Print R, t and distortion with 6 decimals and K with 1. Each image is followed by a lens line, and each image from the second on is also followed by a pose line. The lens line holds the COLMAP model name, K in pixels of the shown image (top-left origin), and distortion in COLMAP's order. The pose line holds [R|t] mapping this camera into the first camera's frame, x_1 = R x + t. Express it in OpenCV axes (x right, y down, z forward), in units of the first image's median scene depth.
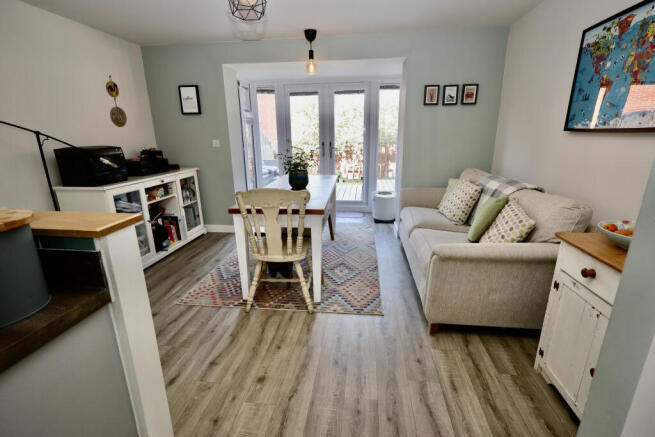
lens RADIAL K [[304.0, 0, 328.0], [0, 304.0, 219.9], [0, 0, 1]] dist [-0.005320, 0.000662]
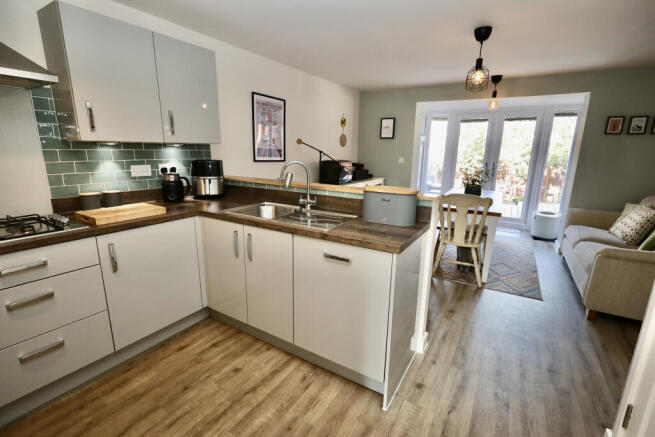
lens RADIAL K [[304.0, 0, 325.1], [0, 304.0, 220.4], [0, 0, 1]] dist [-0.005320, 0.000662]
pose [[0.906085, 0.122459, -0.404985, -0.105773], [-0.140190, 0.990021, -0.014290, 0.076254], [0.399194, 0.069723, 0.914212, -0.341688]]
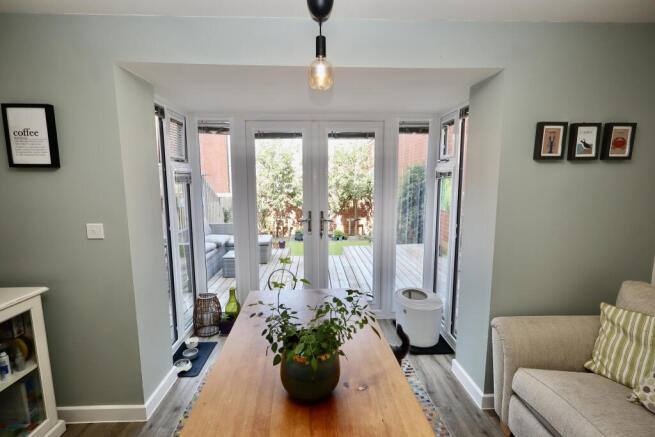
lens RADIAL K [[304.0, 0, 325.1], [0, 304.0, 218.4], [0, 0, 1]] dist [-0.005320, 0.000662]
pose [[0.988173, -0.009356, 0.153058, -0.106749], [0.032322, 0.988421, -0.148256, -0.202945], [-0.149899, 0.151450, 0.977033, 0.535695]]
